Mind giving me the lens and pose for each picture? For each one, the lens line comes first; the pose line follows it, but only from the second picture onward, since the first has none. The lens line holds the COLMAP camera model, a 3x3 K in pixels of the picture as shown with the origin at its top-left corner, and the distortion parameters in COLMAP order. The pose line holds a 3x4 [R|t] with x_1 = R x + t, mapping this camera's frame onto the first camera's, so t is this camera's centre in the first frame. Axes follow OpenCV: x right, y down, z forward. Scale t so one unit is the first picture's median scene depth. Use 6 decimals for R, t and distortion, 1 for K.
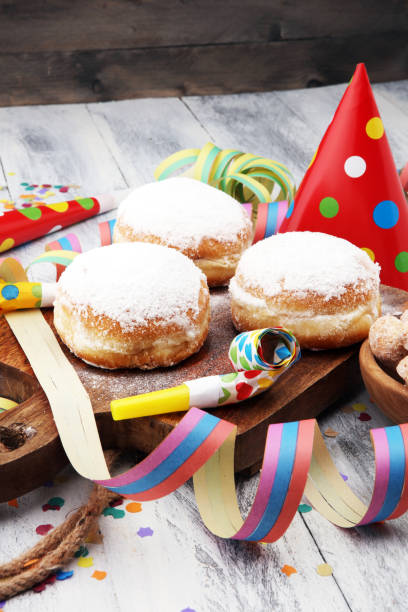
lens RADIAL K [[969.3, 0, 204.0], [0, 969.3, 306.0], [0, 0, 1]] dist [0.315052, -4.069967]
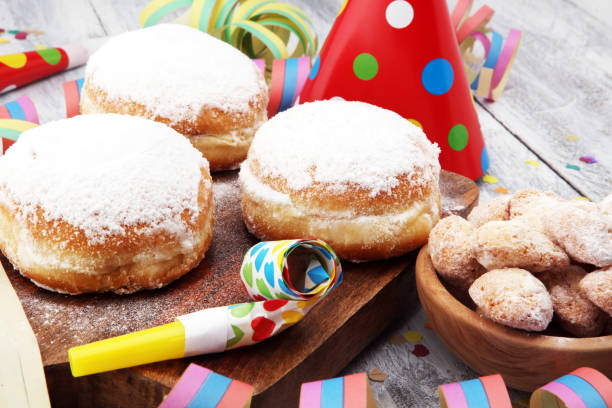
lens RADIAL K [[1162.1, 0, 306.0], [0, 1162.1, 204.0], [0, 0, 1]] dist [0.387387, -1.220955]
pose [[0.996101, 0.000506, 0.088217, -0.002194], [-0.002246, 0.999805, 0.019622, -0.017238], [-0.088190, -0.019744, 0.995908, 0.127945]]
